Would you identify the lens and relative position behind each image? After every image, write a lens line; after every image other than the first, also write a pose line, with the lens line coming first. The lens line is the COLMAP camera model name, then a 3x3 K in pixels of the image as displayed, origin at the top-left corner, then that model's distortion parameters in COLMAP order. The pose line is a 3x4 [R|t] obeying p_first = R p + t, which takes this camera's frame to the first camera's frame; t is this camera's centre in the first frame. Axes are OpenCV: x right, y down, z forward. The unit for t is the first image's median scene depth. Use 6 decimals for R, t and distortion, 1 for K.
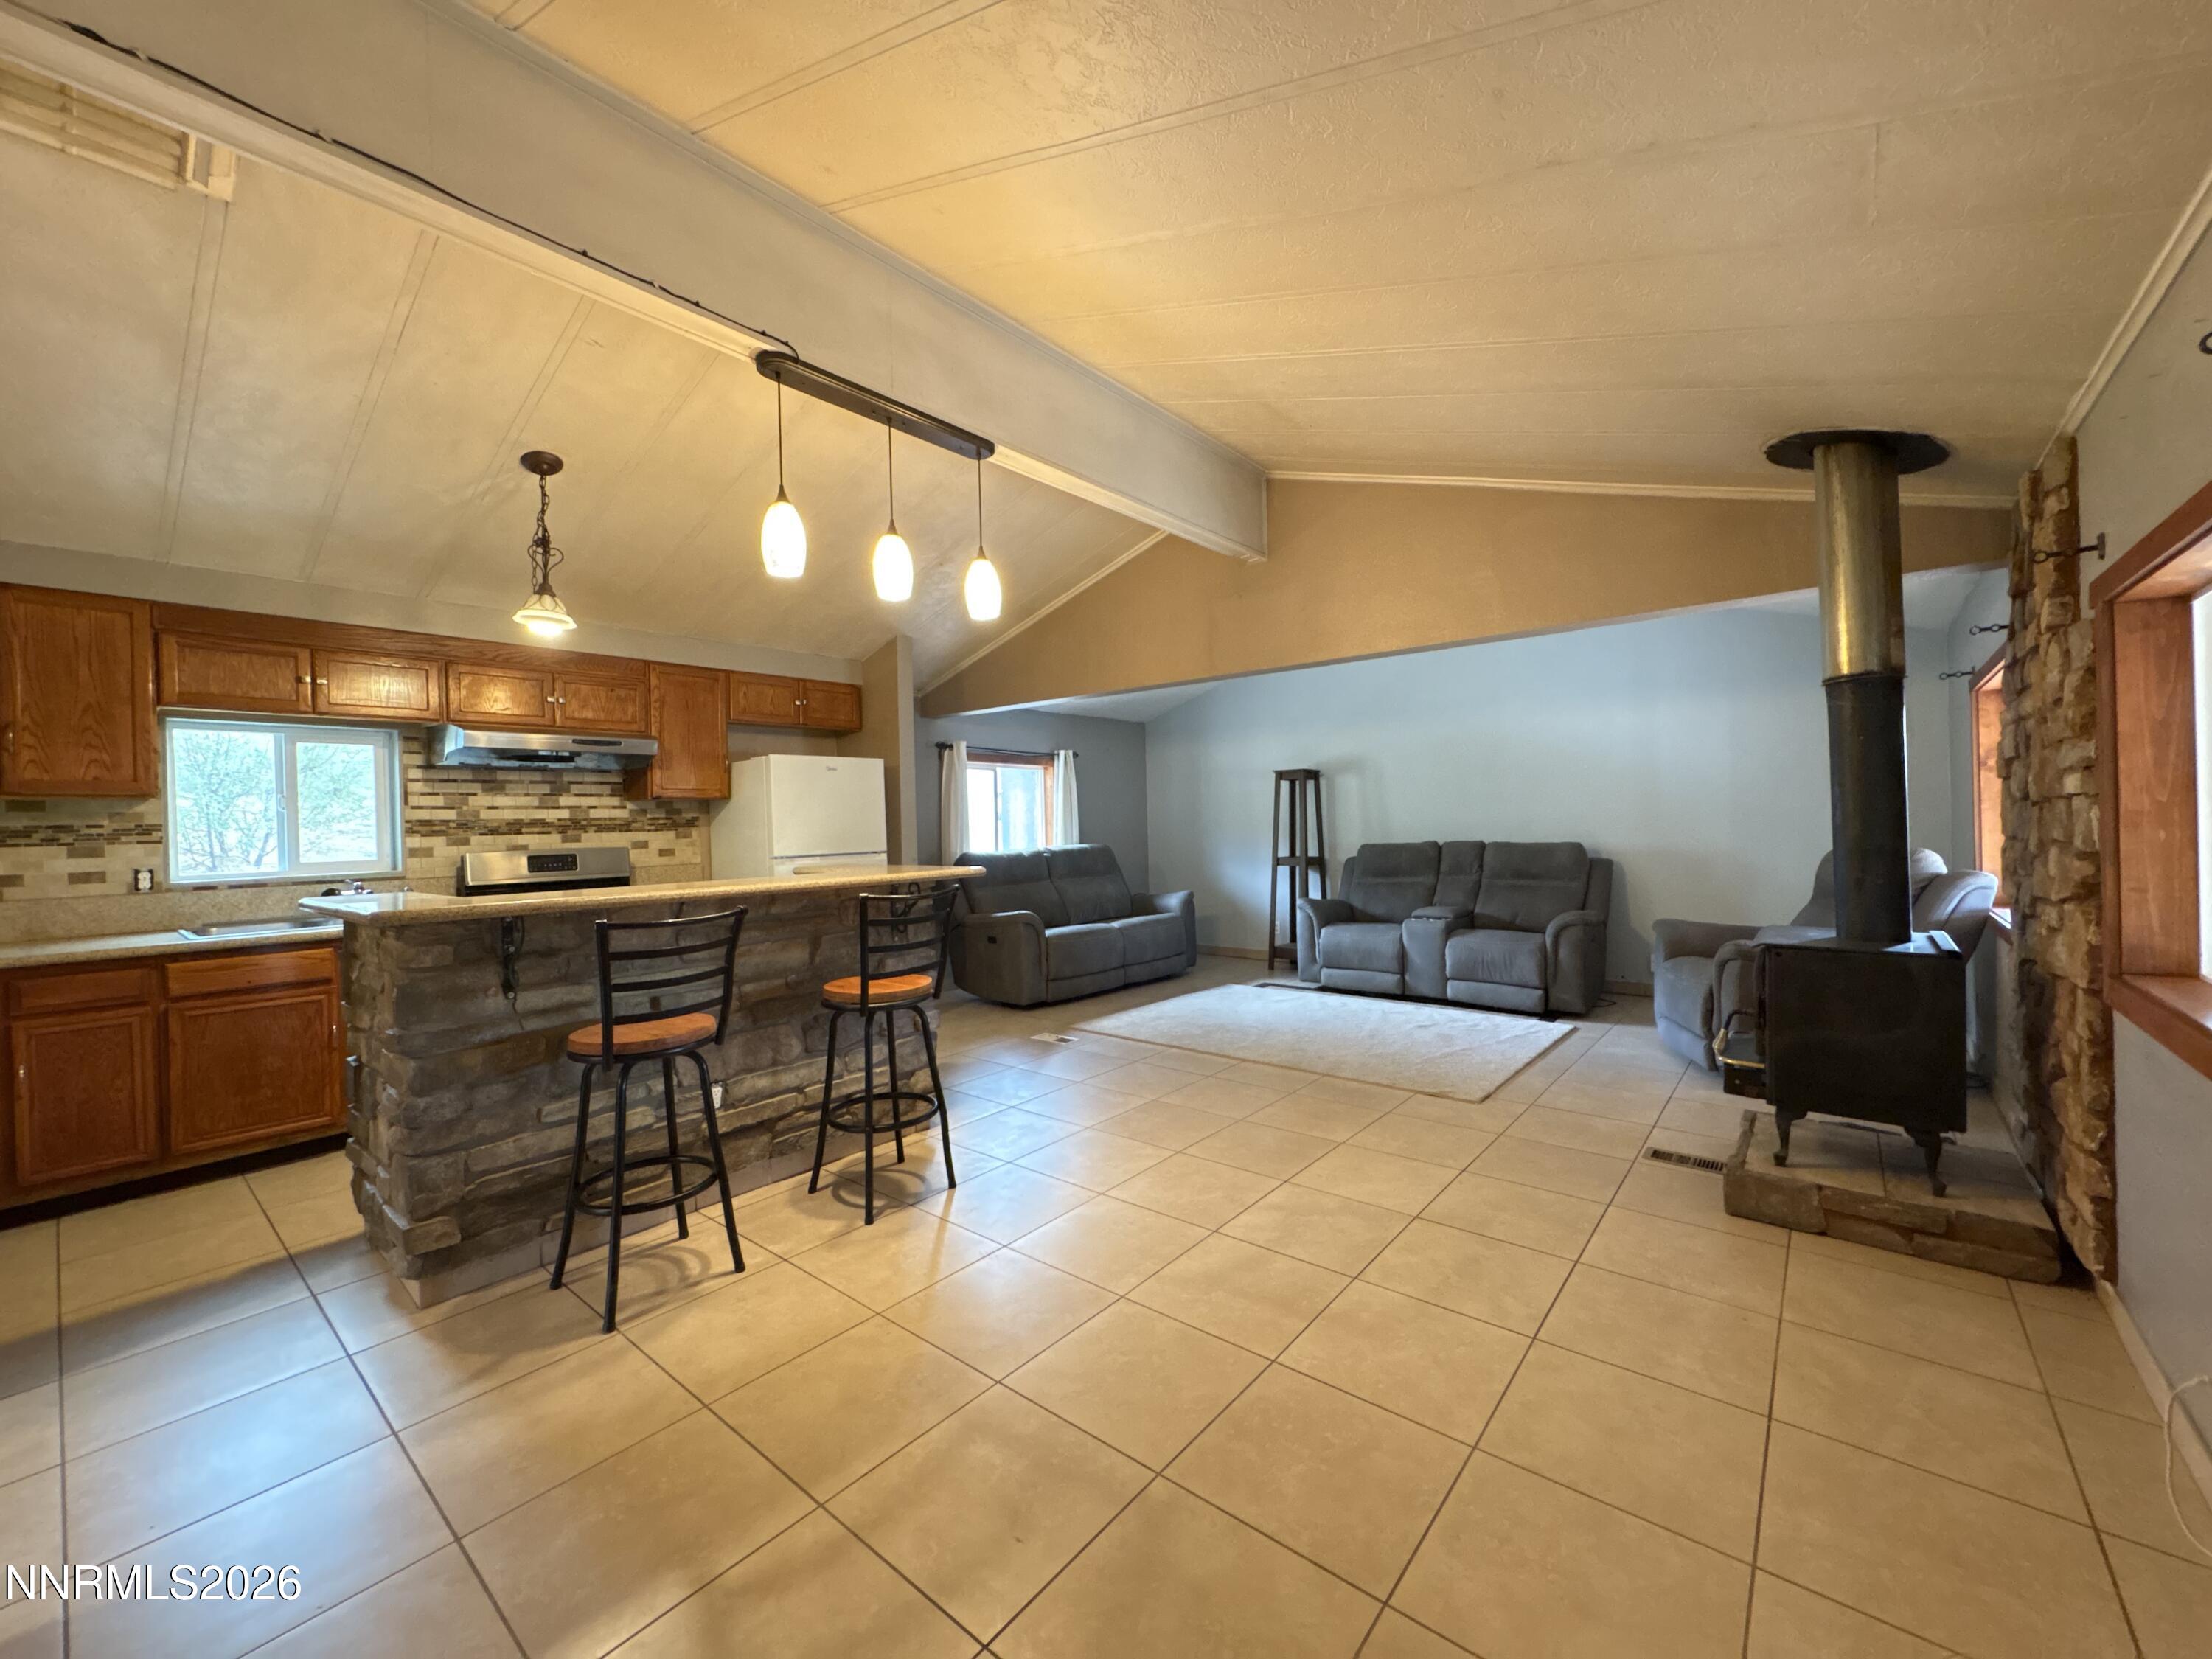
lens RADIAL K [[879.0, 0, 1112.6], [0, 879.0, 826.4], [0, 0, 1]] dist [0.000483, -0.000425]
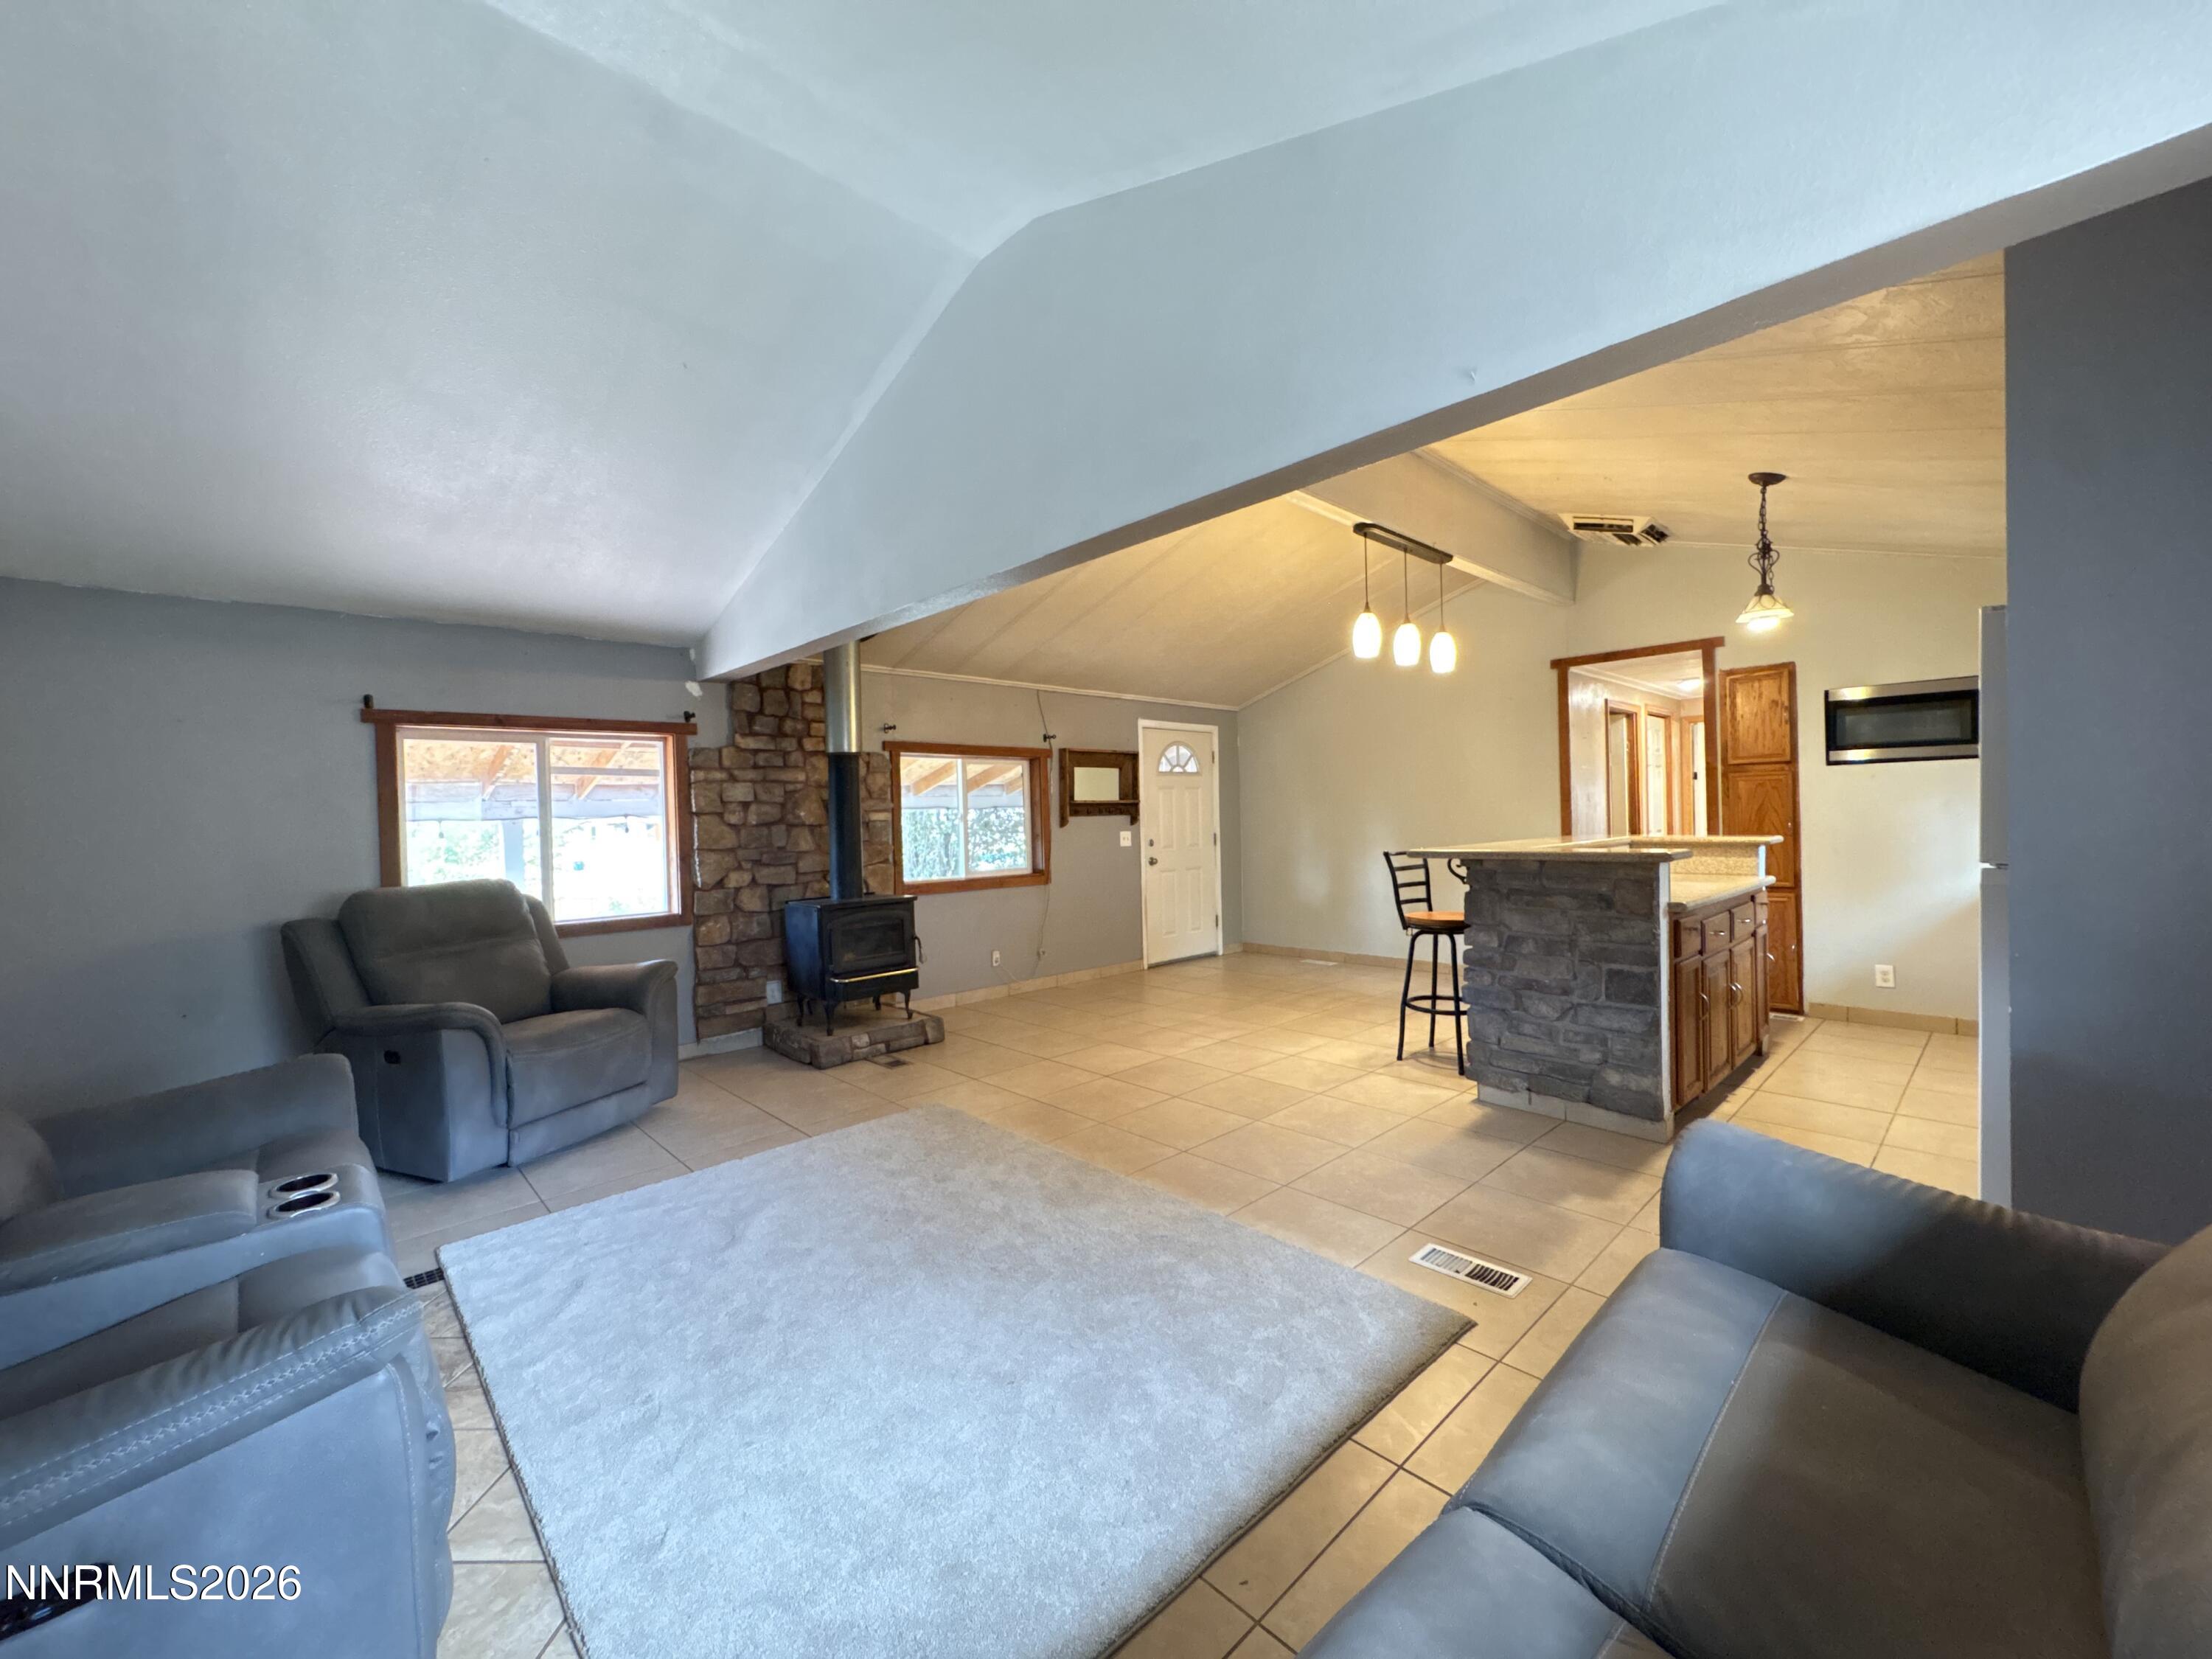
lens RADIAL K [[879.0, 0, 1103.4], [0, 879.0, 827.4], [0, 0, 1]] dist [0.000483, -0.000425]
pose [[-0.991045, 0.045846, 0.125412, 0.069054], [0.048559, 0.998646, 0.018666, -0.014607], [-0.124386, 0.024589, -0.991929, 1.704191]]
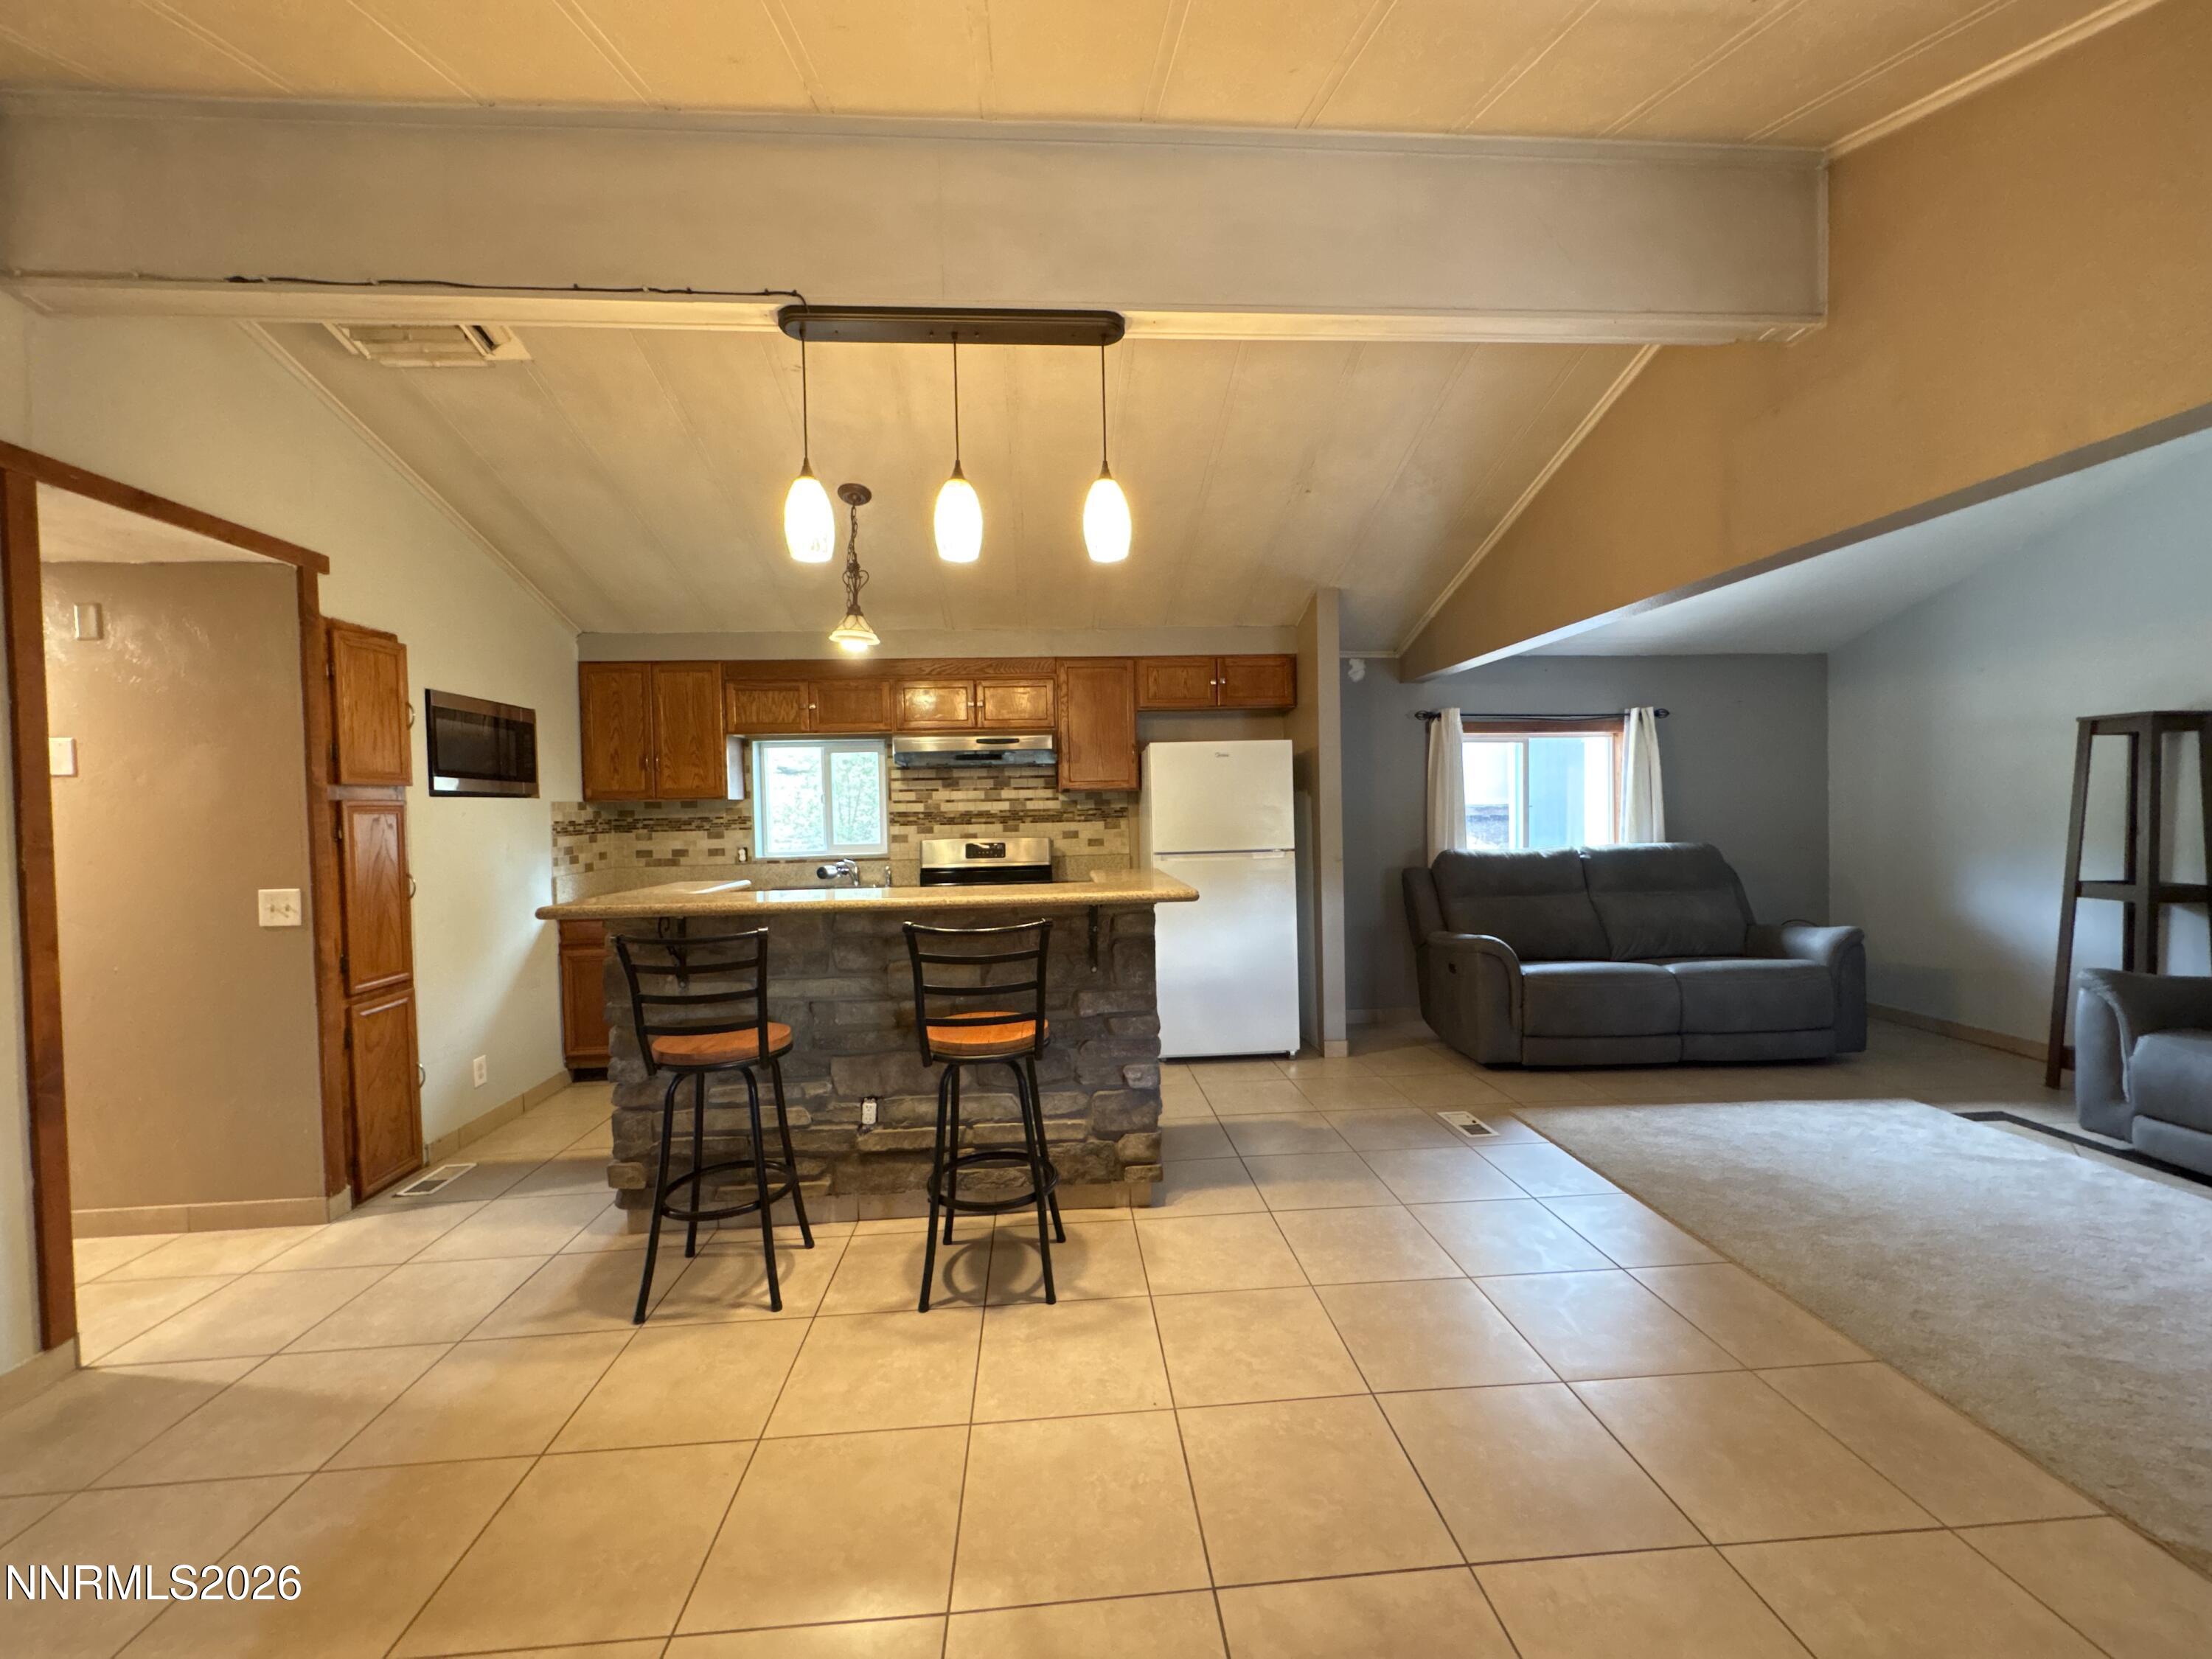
lens RADIAL K [[879.0, 0, 1105.8], [0, 879.0, 827.8], [0, 0, 1]] dist [0.000483, -0.000425]
pose [[0.688803, 0.025758, -0.724491, 0.280264], [0.000440, 0.999354, 0.035949, -0.027743], [0.724949, -0.025081, 0.688346, 0.347536]]
